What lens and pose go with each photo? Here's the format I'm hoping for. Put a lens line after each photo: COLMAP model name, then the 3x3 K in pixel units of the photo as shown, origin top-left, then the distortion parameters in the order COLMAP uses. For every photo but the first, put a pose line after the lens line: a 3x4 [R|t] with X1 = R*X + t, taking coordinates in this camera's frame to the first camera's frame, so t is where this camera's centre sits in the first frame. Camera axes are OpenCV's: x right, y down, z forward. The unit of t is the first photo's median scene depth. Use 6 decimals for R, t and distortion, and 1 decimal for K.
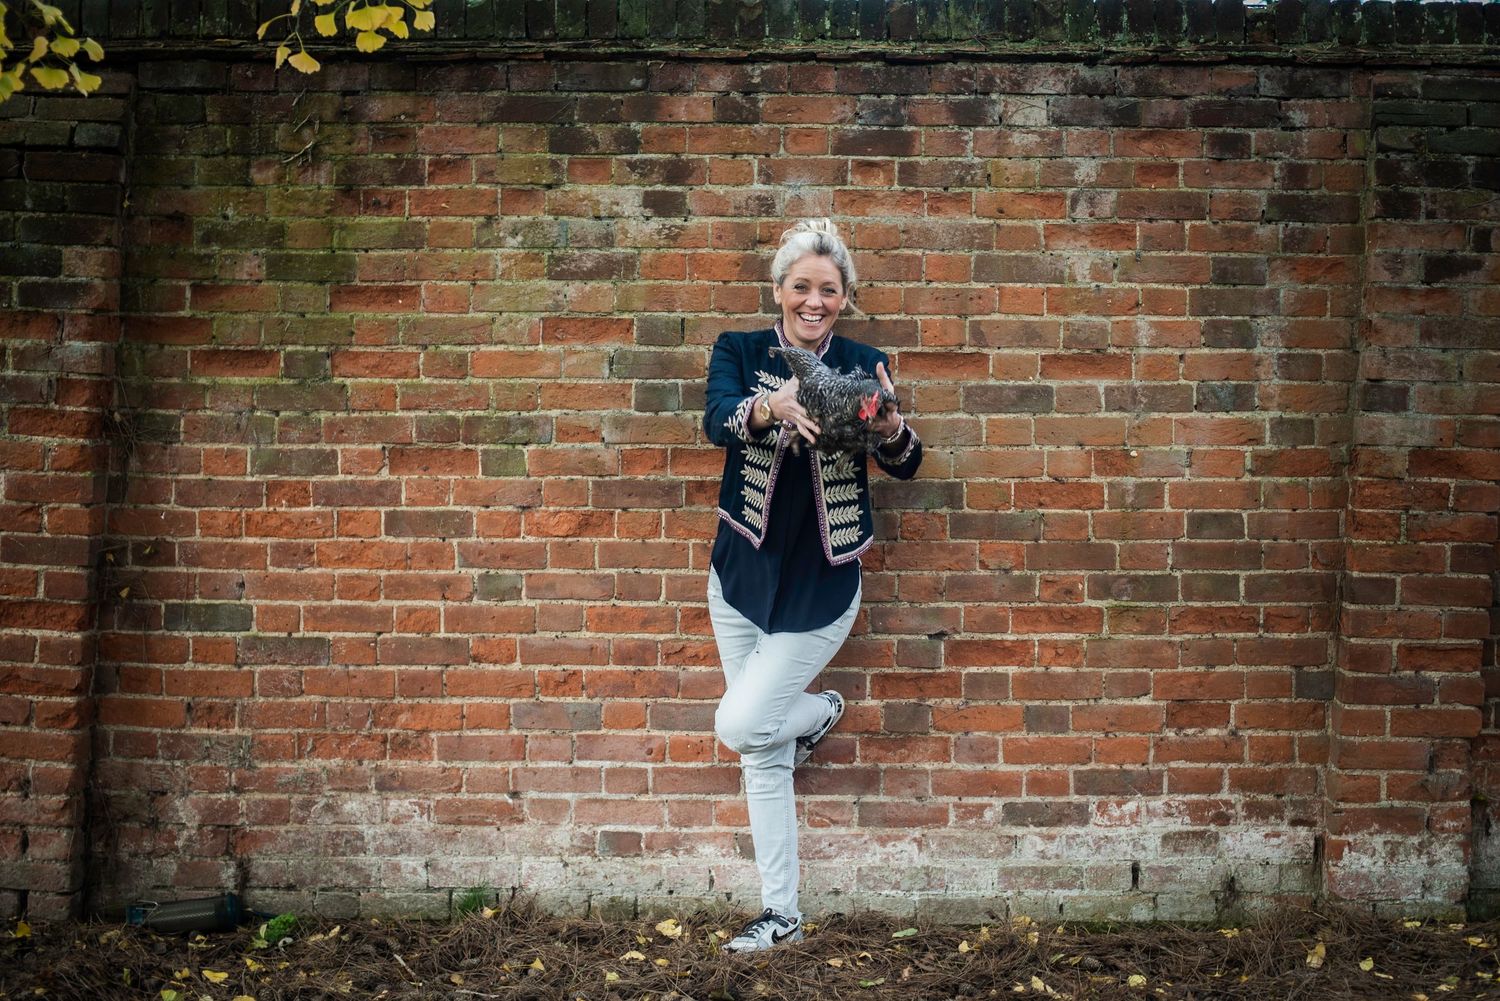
lens RADIAL K [[2155.0, 0, 750.4], [0, 2155.0, 498.6], [0, 0, 1]] dist [-0.032634, 0.000000]
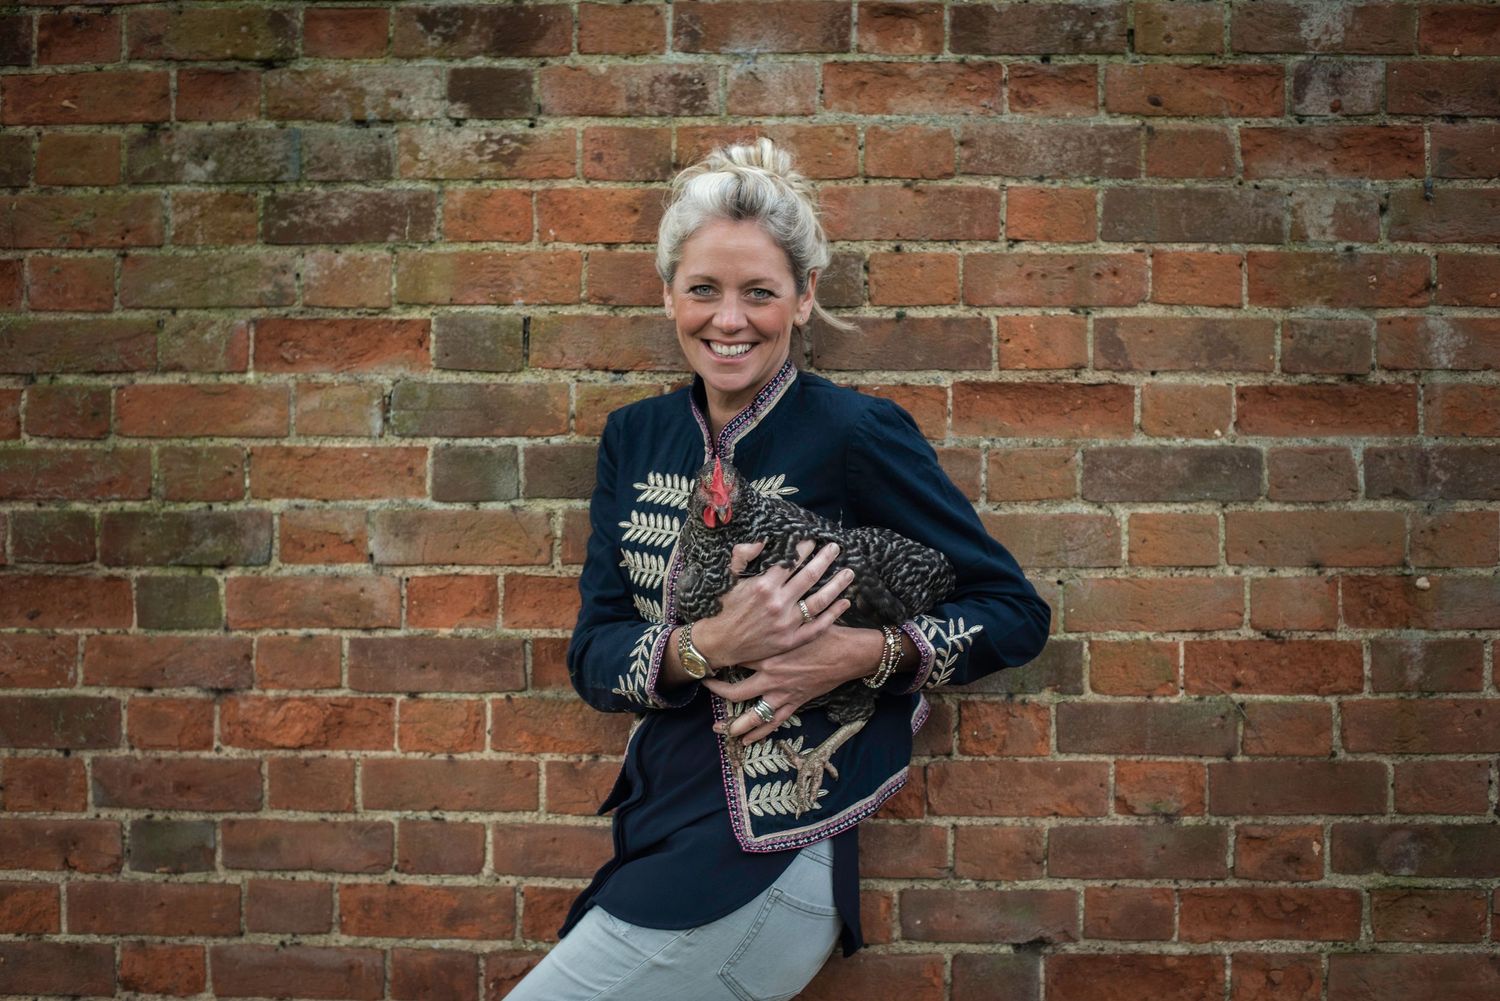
lens RADIAL K [[2155.0, 0, 750.7], [0, 2155.0, 498.0], [0, 0, 1]] dist [-0.032634, 0.000000]
pose [[0.999848, -0.000781, 0.017440, 0.012589], [0.001895, 0.997950, -0.063970, -0.008797], [-0.017354, 0.063994, 0.997799, 0.495768]]
